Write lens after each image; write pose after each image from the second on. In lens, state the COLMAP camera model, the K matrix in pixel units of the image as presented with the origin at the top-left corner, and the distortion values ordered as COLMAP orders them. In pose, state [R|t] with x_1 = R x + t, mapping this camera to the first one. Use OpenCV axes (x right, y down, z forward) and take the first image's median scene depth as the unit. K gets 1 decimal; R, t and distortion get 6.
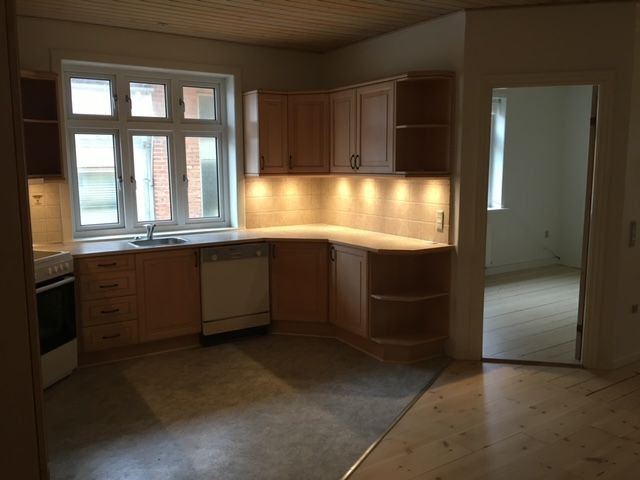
lens RADIAL K [[556.7, 0, 317.2], [0, 556.7, 236.3], [0, 0, 1]] dist [0.077434, -0.109502]
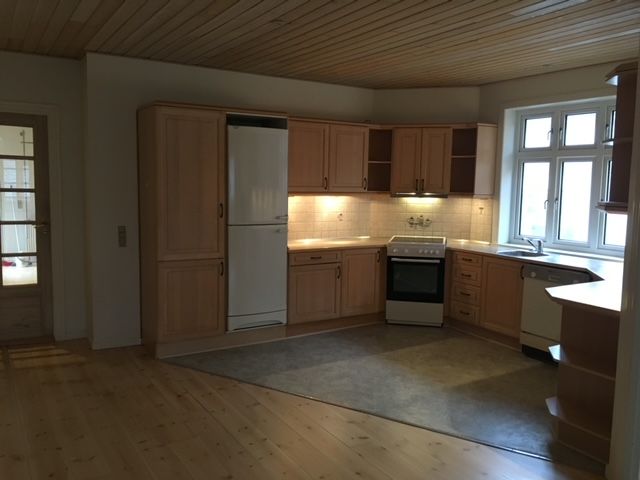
lens RADIAL K [[556.7, 0, 317.2], [0, 556.7, 236.3], [0, 0, 1]] dist [0.077434, -0.109502]
pose [[-0.041904, 0.104392, -0.993653, 1.221857], [-0.149970, 0.982602, 0.109555, -0.122461], [0.987802, 0.153609, -0.025519, 0.829883]]
